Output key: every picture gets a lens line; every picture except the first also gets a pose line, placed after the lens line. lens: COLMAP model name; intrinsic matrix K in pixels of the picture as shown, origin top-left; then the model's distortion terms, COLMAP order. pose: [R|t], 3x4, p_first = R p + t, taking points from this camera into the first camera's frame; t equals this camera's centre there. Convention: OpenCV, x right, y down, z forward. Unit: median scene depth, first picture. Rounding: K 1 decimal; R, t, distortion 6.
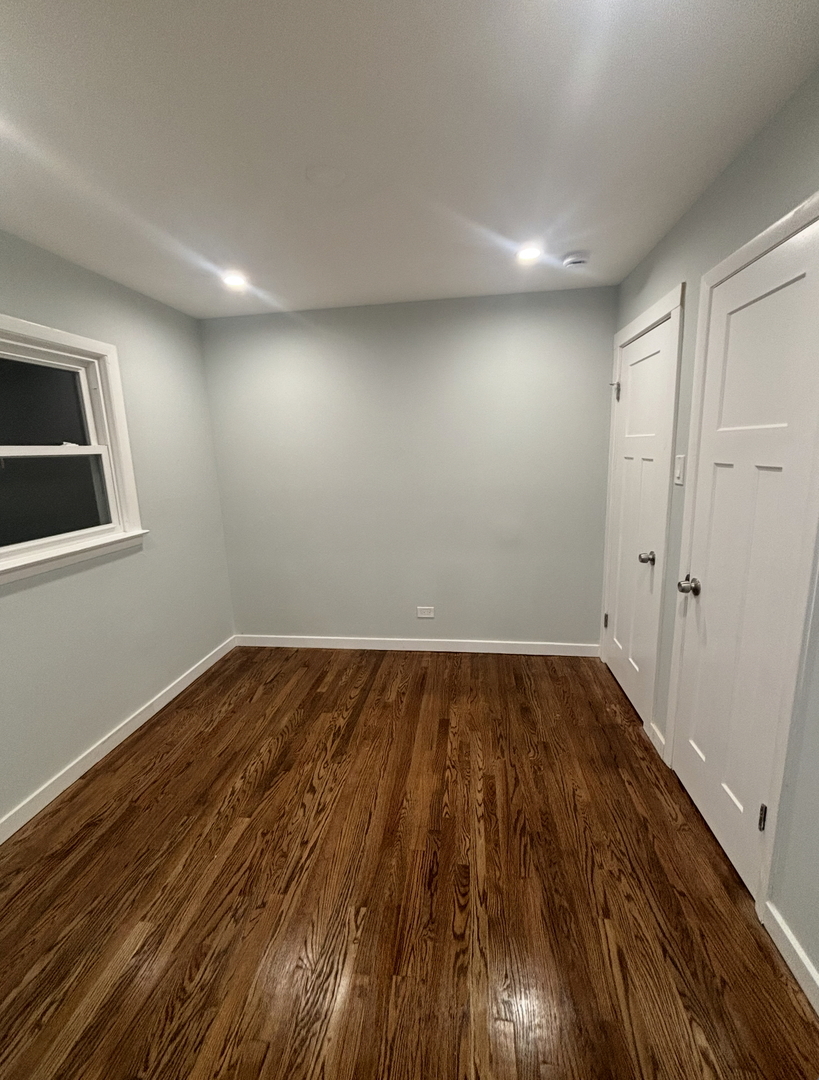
lens RADIAL K [[440.3, 0, 409.0], [0, 440.3, 534.6], [0, 0, 1]] dist [0.007255, -0.001457]
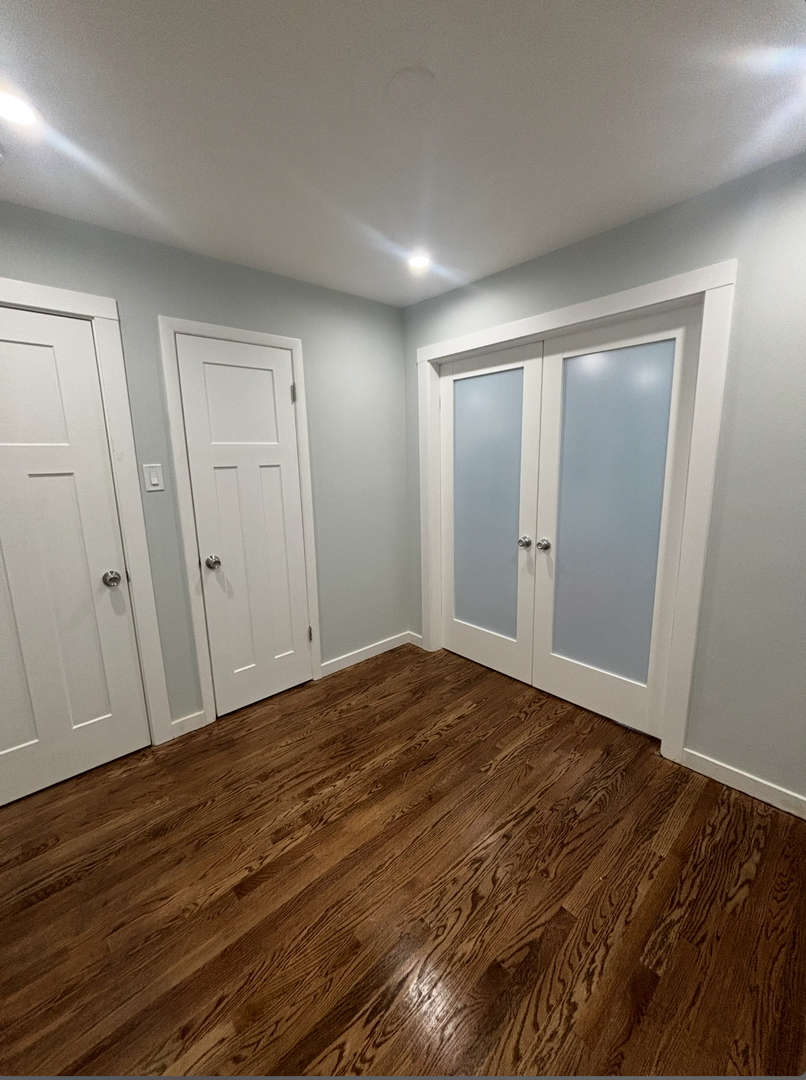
lens RADIAL K [[439.3, 0, 394.1], [0, 439.3, 539.0], [0, 0, 1]] dist [0.004079, 0.001075]
pose [[-0.751476, -0.075912, 0.655378, -0.587245], [0.172246, 0.936334, 0.305957, -0.246447], [-0.636879, 0.342806, -0.690557, 1.474474]]
